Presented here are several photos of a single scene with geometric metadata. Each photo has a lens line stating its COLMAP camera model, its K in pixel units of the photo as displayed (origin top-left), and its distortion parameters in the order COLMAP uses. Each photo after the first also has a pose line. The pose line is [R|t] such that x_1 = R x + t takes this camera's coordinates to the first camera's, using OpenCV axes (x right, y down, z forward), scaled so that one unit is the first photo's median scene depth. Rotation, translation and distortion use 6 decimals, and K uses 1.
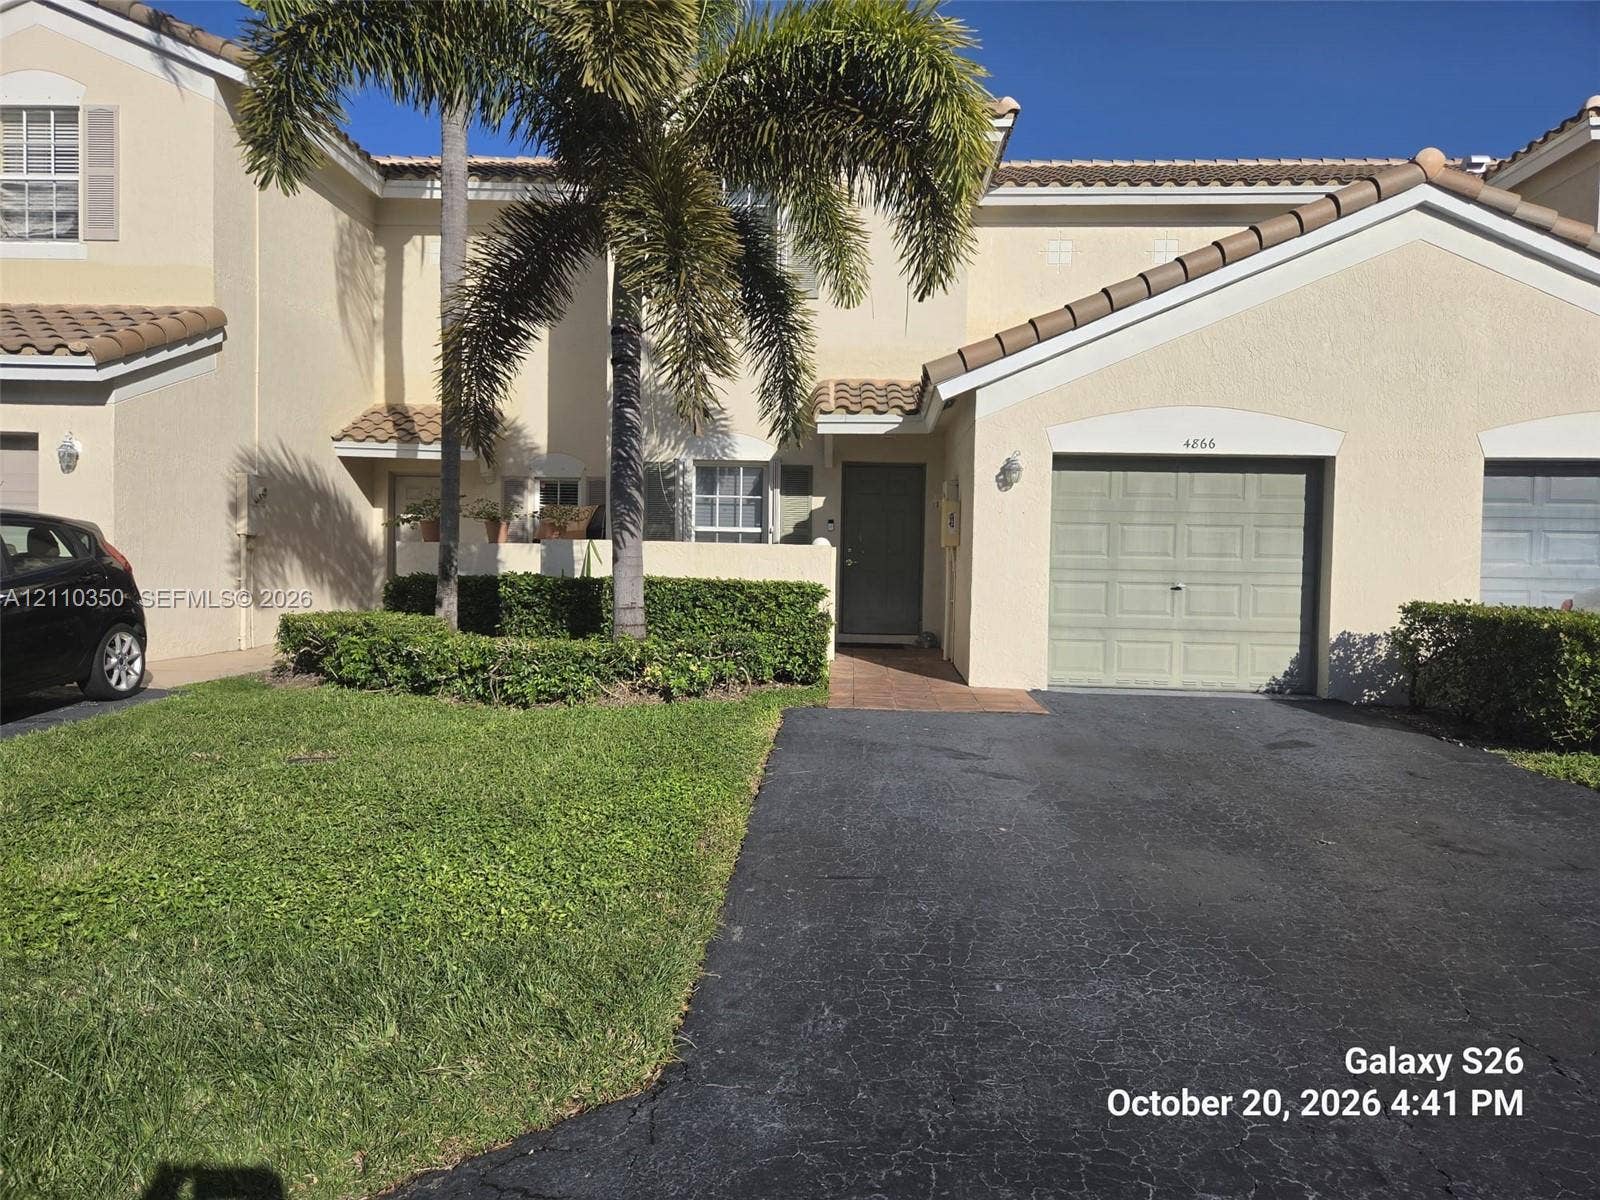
lens RADIAL K [[1066.4, 0, 800.0], [0, 1066.4, 600.0], [0, 0, 1]] dist [0.064847, -0.050015]
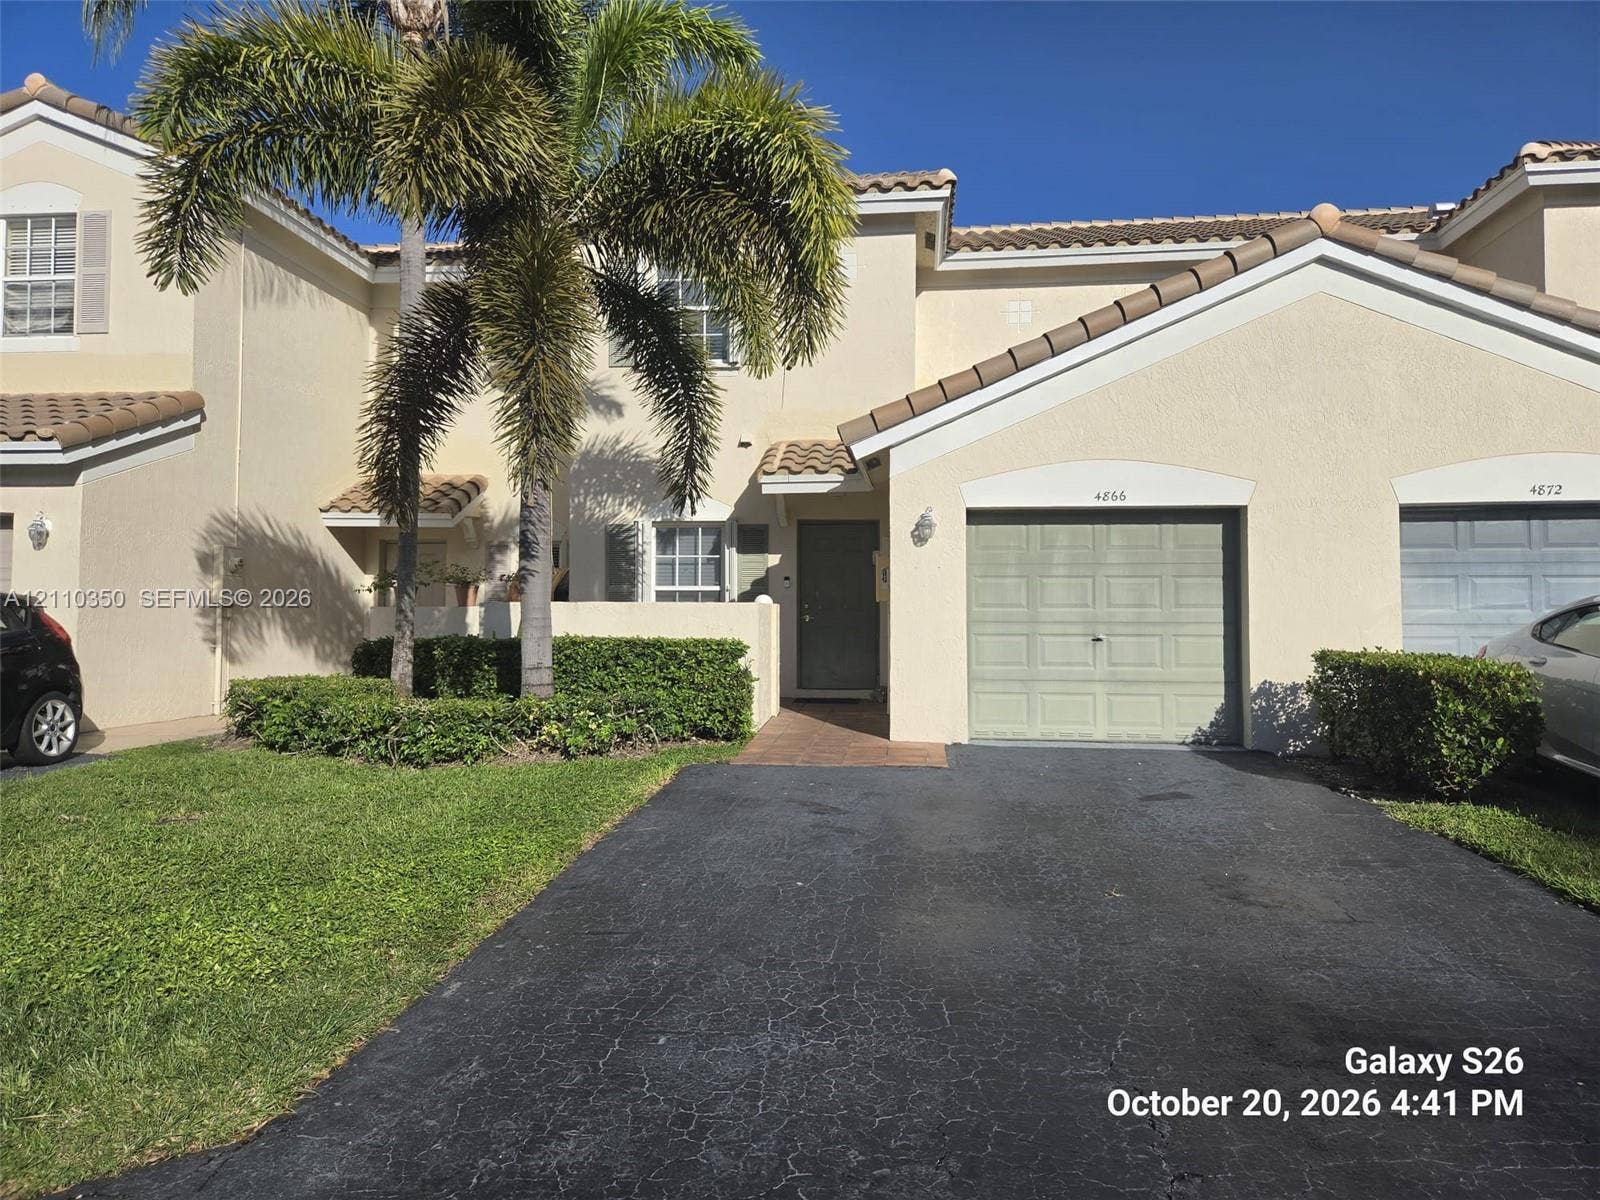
lens RADIAL K [[1064.2, 0, 807.7], [0, 1064.2, 580.2], [0, 0, 1]] dist [0.075292, -0.065707]
pose [[0.998212, -0.020207, -0.056252, 0.141437], [0.016202, 0.997362, -0.070759, 0.000155], [0.057533, 0.069721, 0.995906, -0.013415]]
